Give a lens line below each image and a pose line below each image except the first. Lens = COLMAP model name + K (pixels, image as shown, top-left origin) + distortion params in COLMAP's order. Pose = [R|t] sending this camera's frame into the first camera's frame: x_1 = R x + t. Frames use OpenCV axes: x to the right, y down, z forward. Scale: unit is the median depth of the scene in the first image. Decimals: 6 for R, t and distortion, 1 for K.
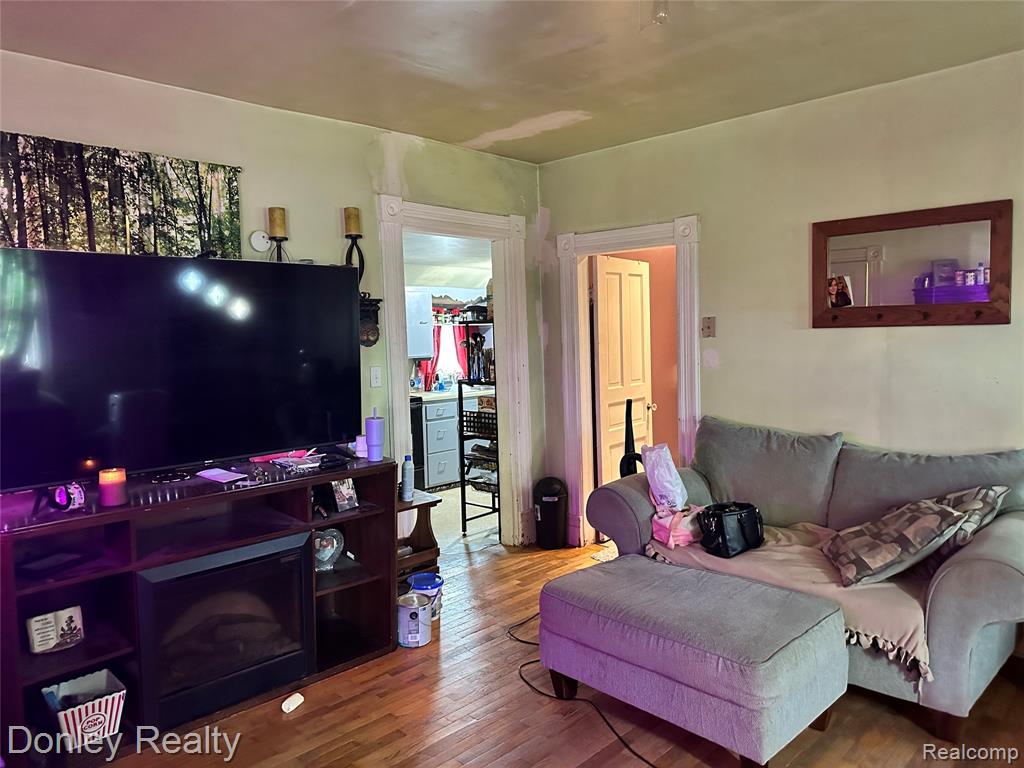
lens RADIAL K [[723.8, 0, 512.8], [0, 723.8, 387.5], [0, 0, 1]] dist [0.006230, 0.001450]
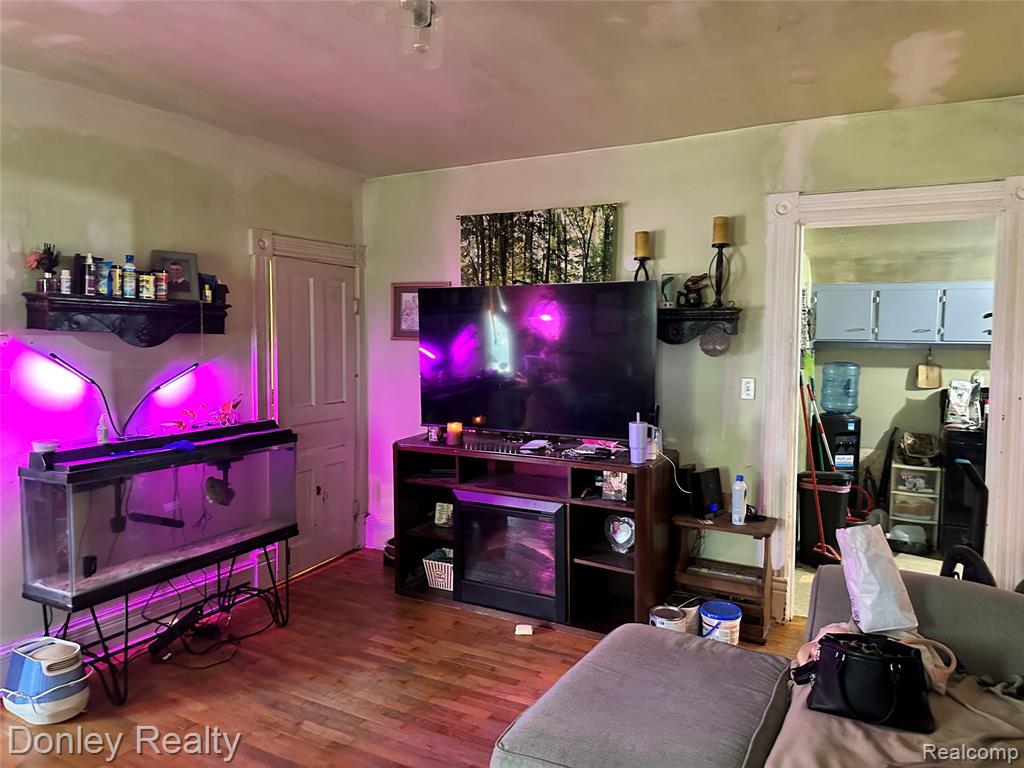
lens RADIAL K [[714.5, 0, 509.2], [0, 714.5, 383.4], [0, 0, 1]] dist [0.105089, -0.114853]
pose [[0.291340, 0.087419, -0.952617, 0.741504], [-0.092050, 0.993757, 0.063043, -0.063780], [0.952180, 0.069321, 0.297568, 0.488338]]
